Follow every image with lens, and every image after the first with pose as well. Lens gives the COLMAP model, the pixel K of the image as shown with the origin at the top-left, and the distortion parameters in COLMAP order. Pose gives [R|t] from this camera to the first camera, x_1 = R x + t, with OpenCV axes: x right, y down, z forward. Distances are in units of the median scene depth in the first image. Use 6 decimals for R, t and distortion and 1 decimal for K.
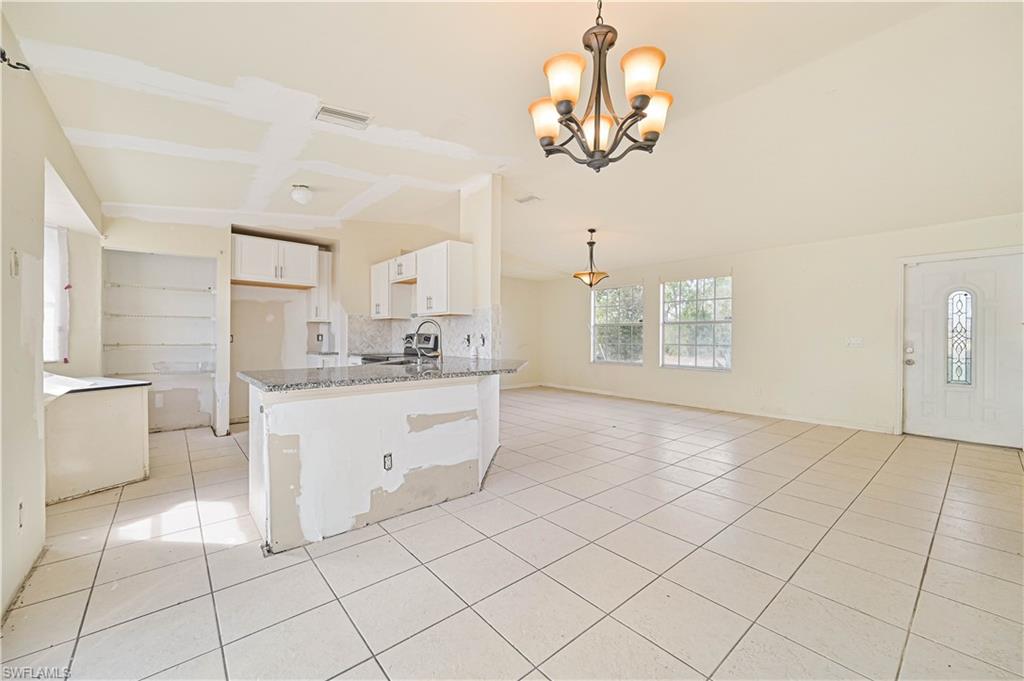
lens RADIAL K [[405.4, 0, 510.4], [0, 405.4, 338.9], [0, 0, 1]] dist [0.000667, 0.000096]
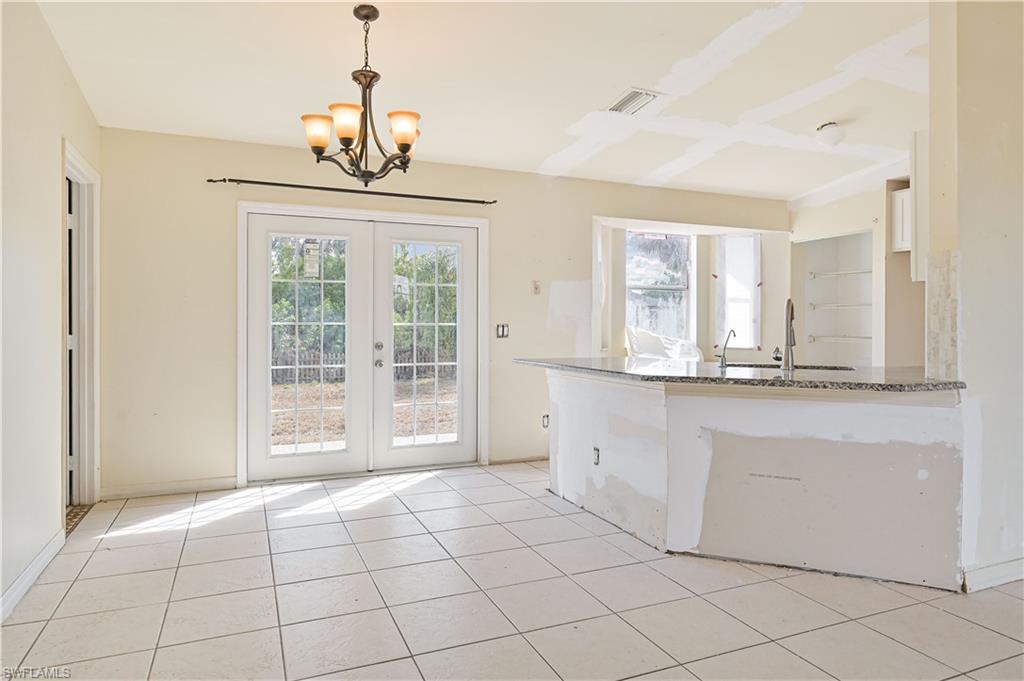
lens RADIAL K [[621.0, 0, 511.4], [0, 621.0, 331.6], [0, 0, 1]] dist [-0.008820, -0.002366]
pose [[-0.290227, 0.006525, -0.956935, 0.807447], [-0.016361, 0.999797, 0.011779, -0.003487], [0.956818, 0.019075, -0.290062, 0.851170]]
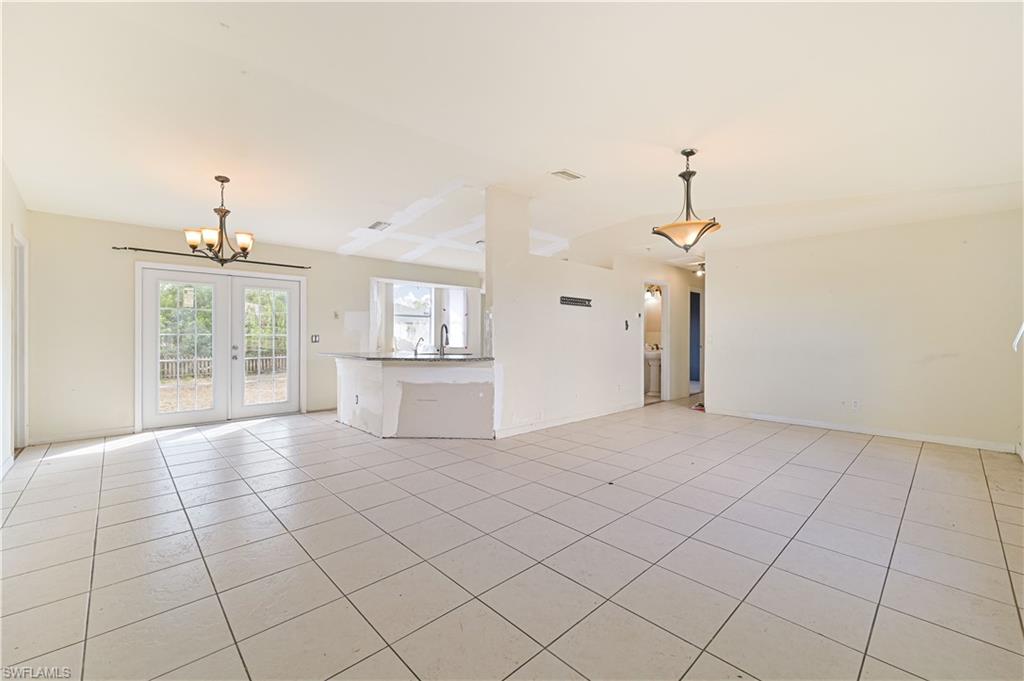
lens RADIAL K [[421.5, 0, 514.6], [0, 421.5, 337.6], [0, 0, 1]] dist [-0.000373, -0.000731]
pose [[0.057499, 0.000714, -0.998345, 1.256533], [-0.016205, 0.999869, -0.000218, -0.005565], [0.998214, 0.016190, 0.057503, 1.151434]]
